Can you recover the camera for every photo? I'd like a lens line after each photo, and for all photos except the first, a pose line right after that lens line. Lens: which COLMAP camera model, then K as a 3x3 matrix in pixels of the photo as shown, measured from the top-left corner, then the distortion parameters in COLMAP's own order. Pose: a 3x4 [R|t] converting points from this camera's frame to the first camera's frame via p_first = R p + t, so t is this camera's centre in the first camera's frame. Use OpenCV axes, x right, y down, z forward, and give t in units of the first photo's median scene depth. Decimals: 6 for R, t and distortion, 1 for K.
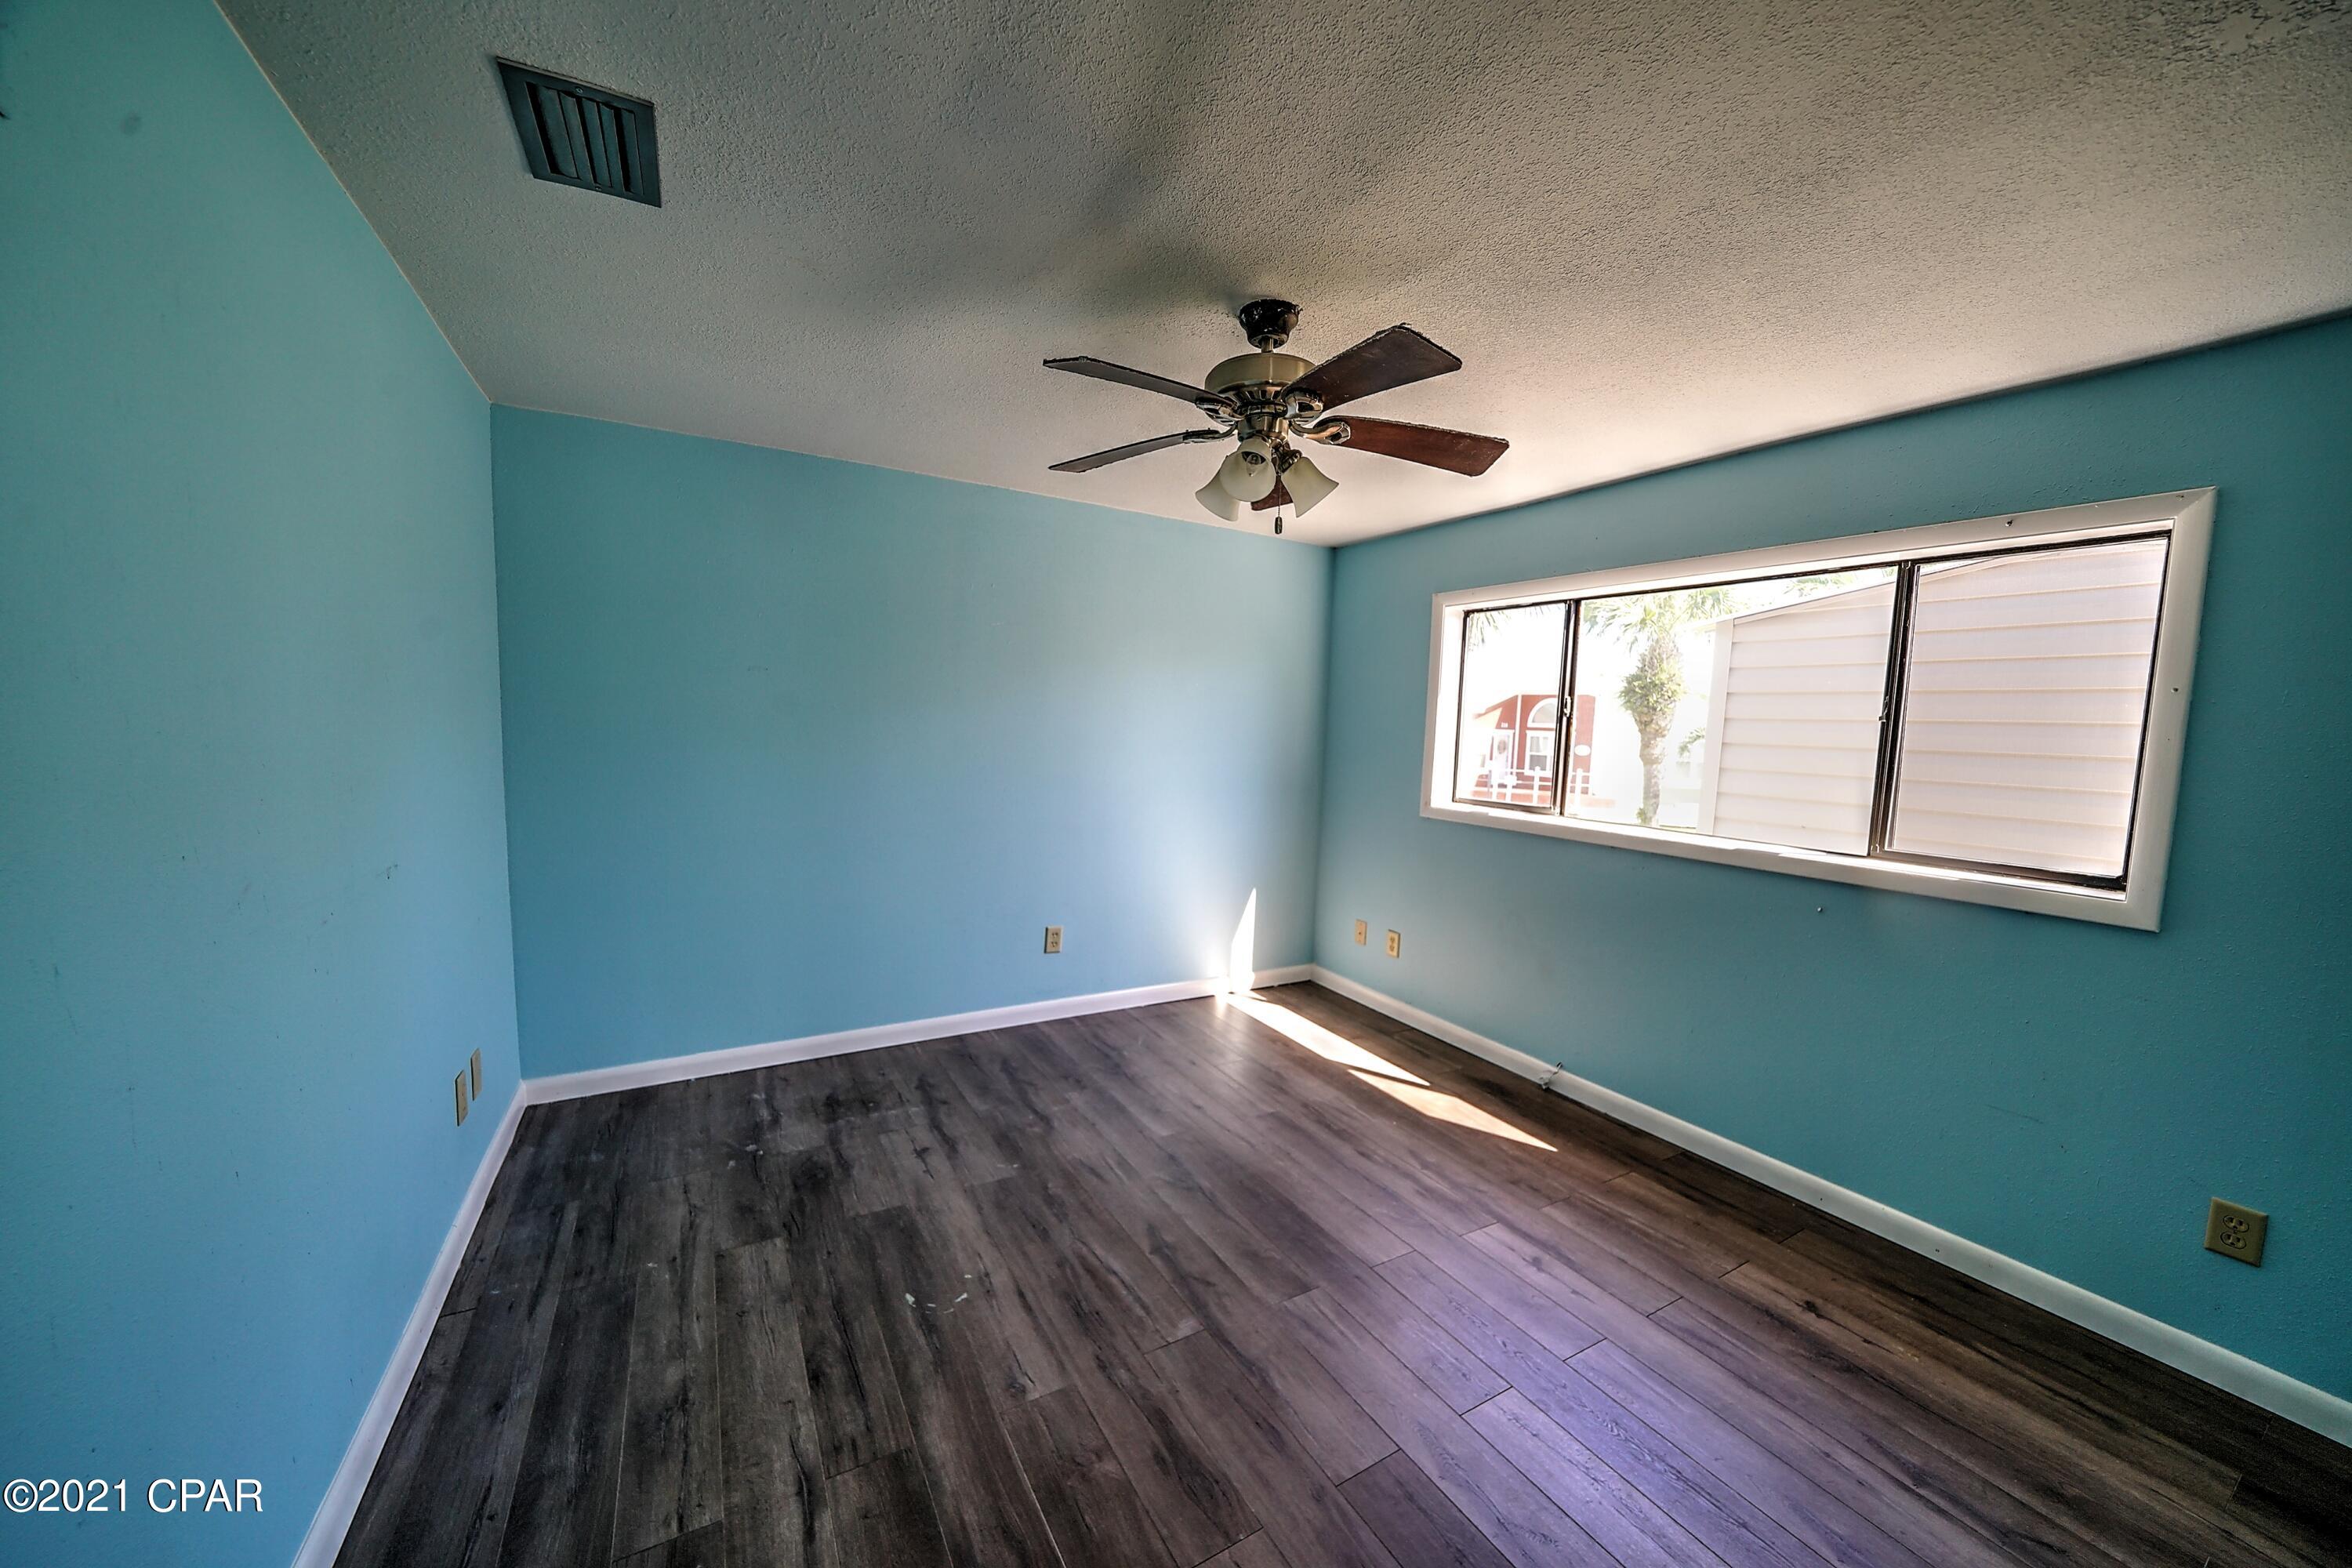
lens RADIAL K [[822.2, 0, 1176.0], [0, 822.2, 784.0], [0, 0, 1]] dist [-0.010665, 0.000011]
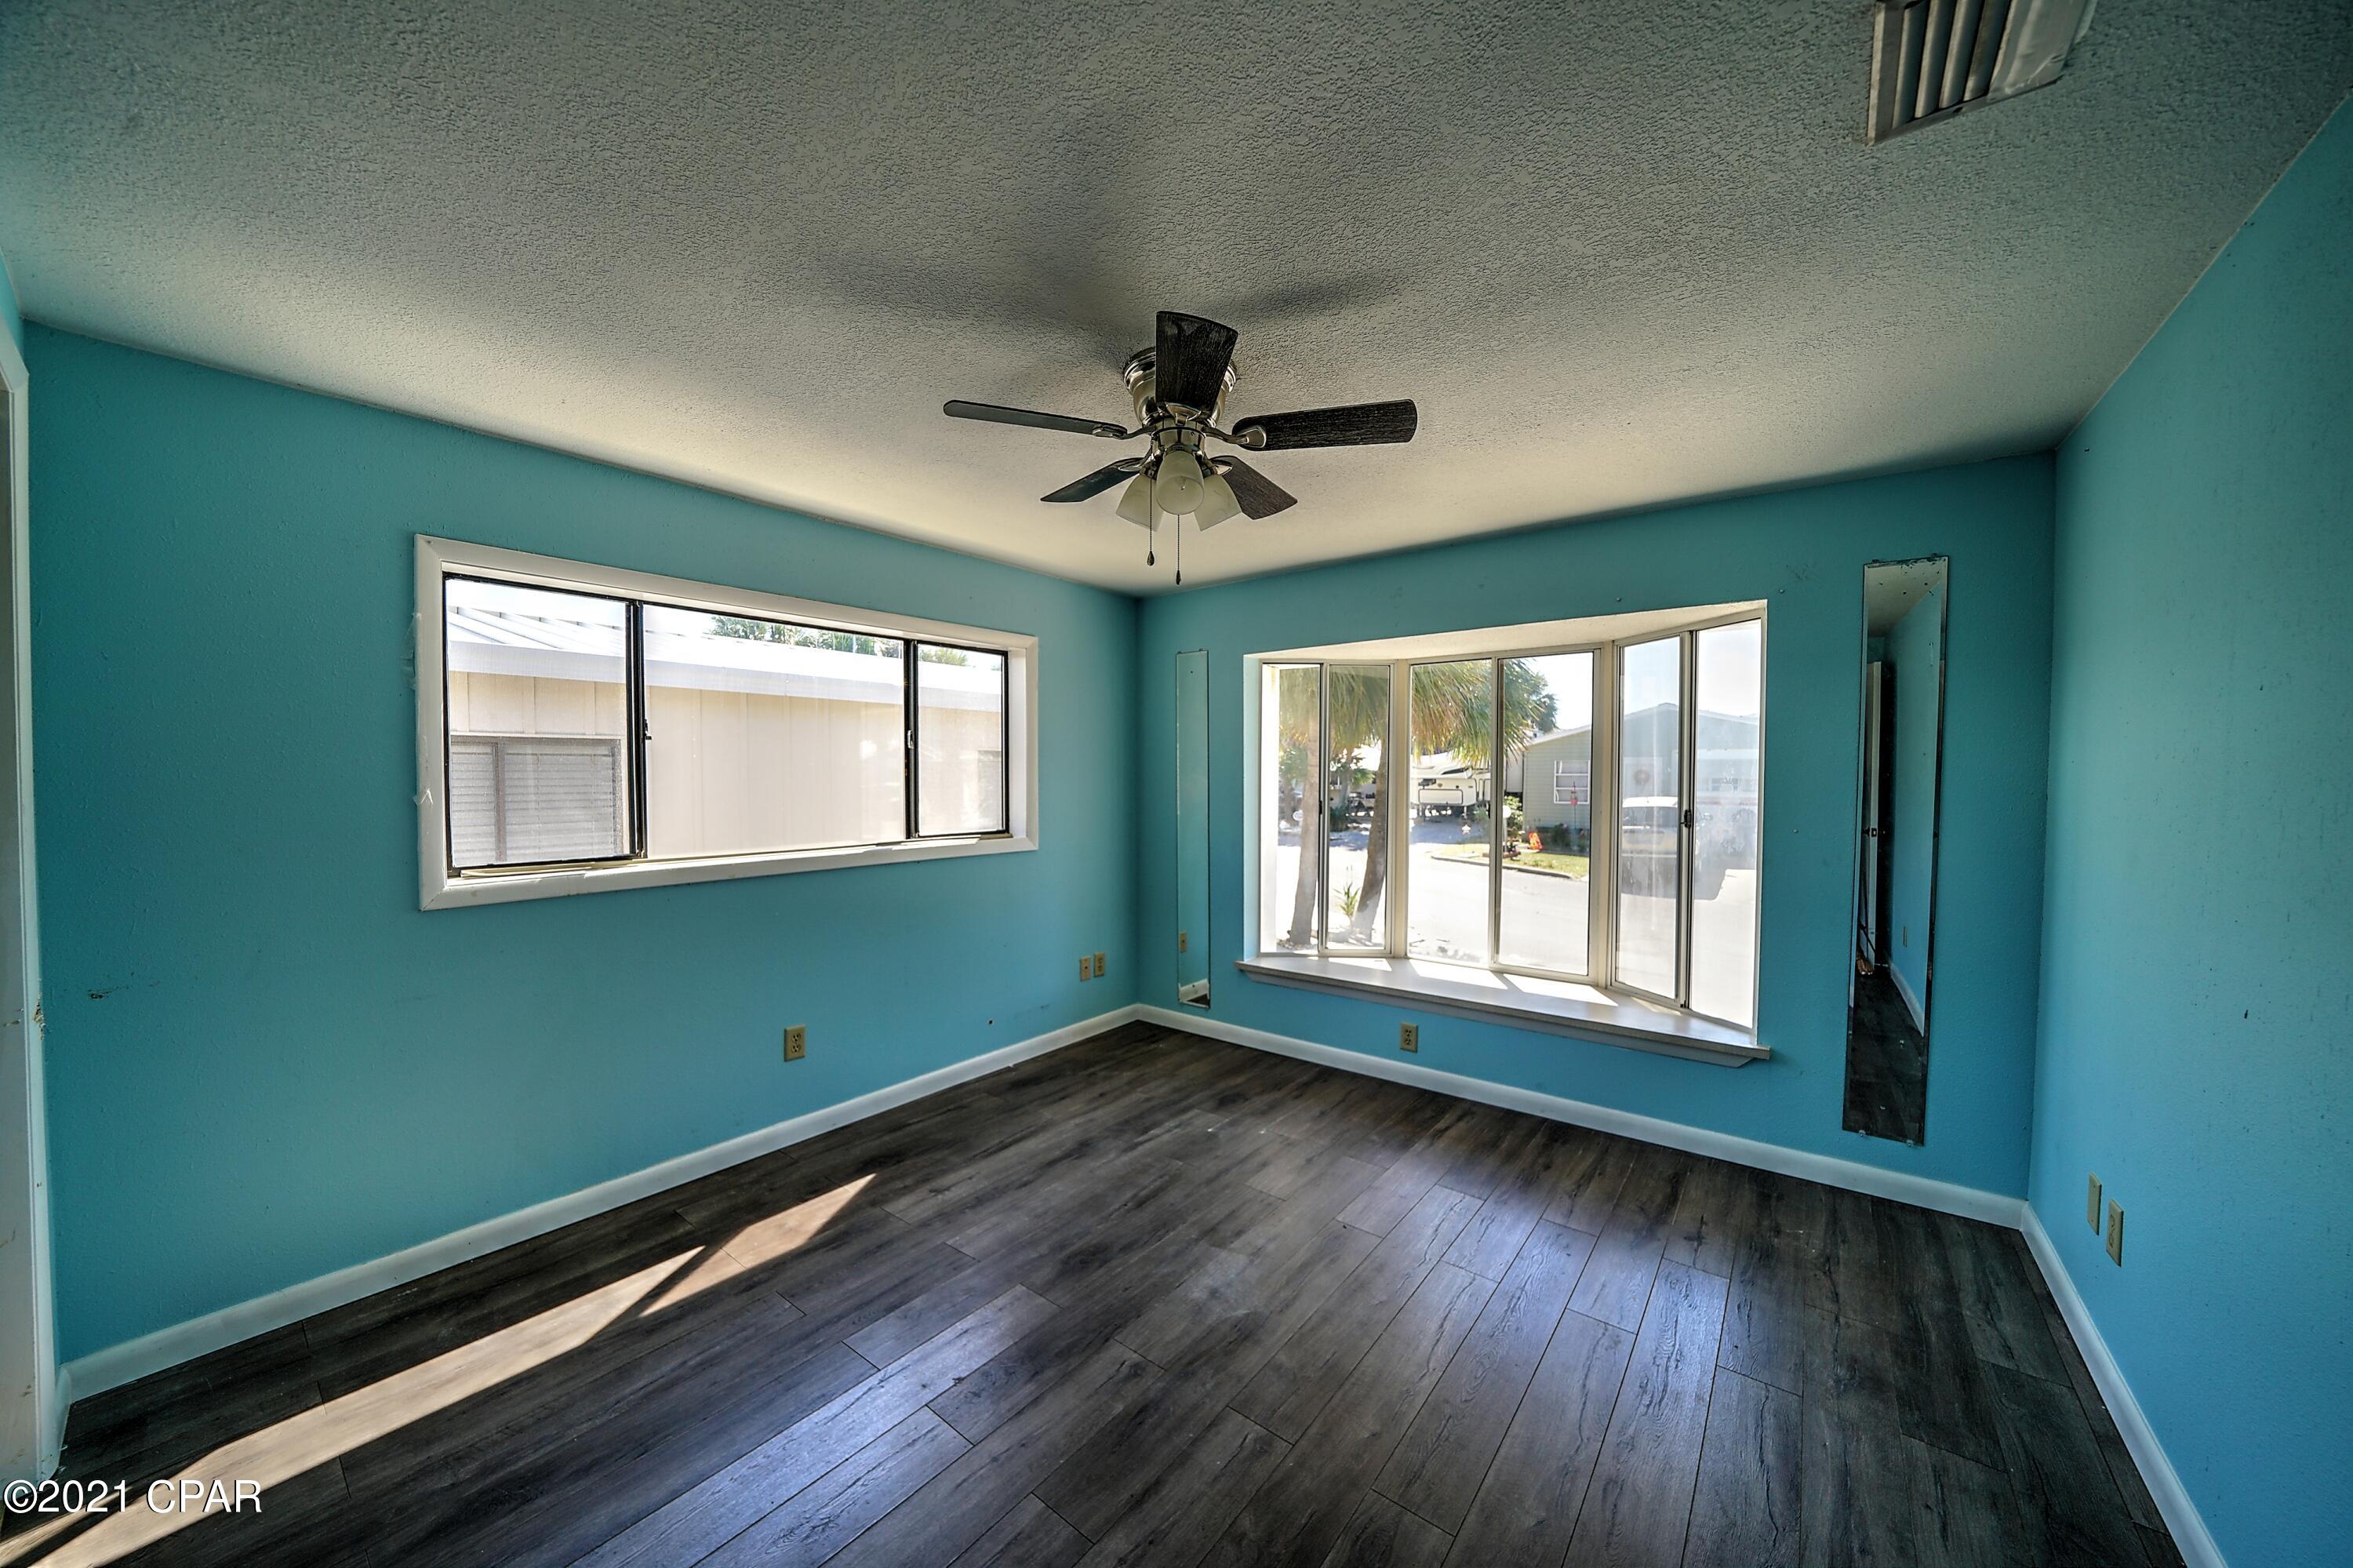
lens RADIAL K [[819.0, 0, 1156.9], [0, 819.0, 796.6], [0, 0, 1]] dist [-0.024908, 0.002738]
pose [[-0.345850, -0.074404, 0.935335, -0.453923], [0.052173, 0.993784, 0.098345, -0.079745], [-0.936838, 0.082812, -0.339819, 0.782484]]
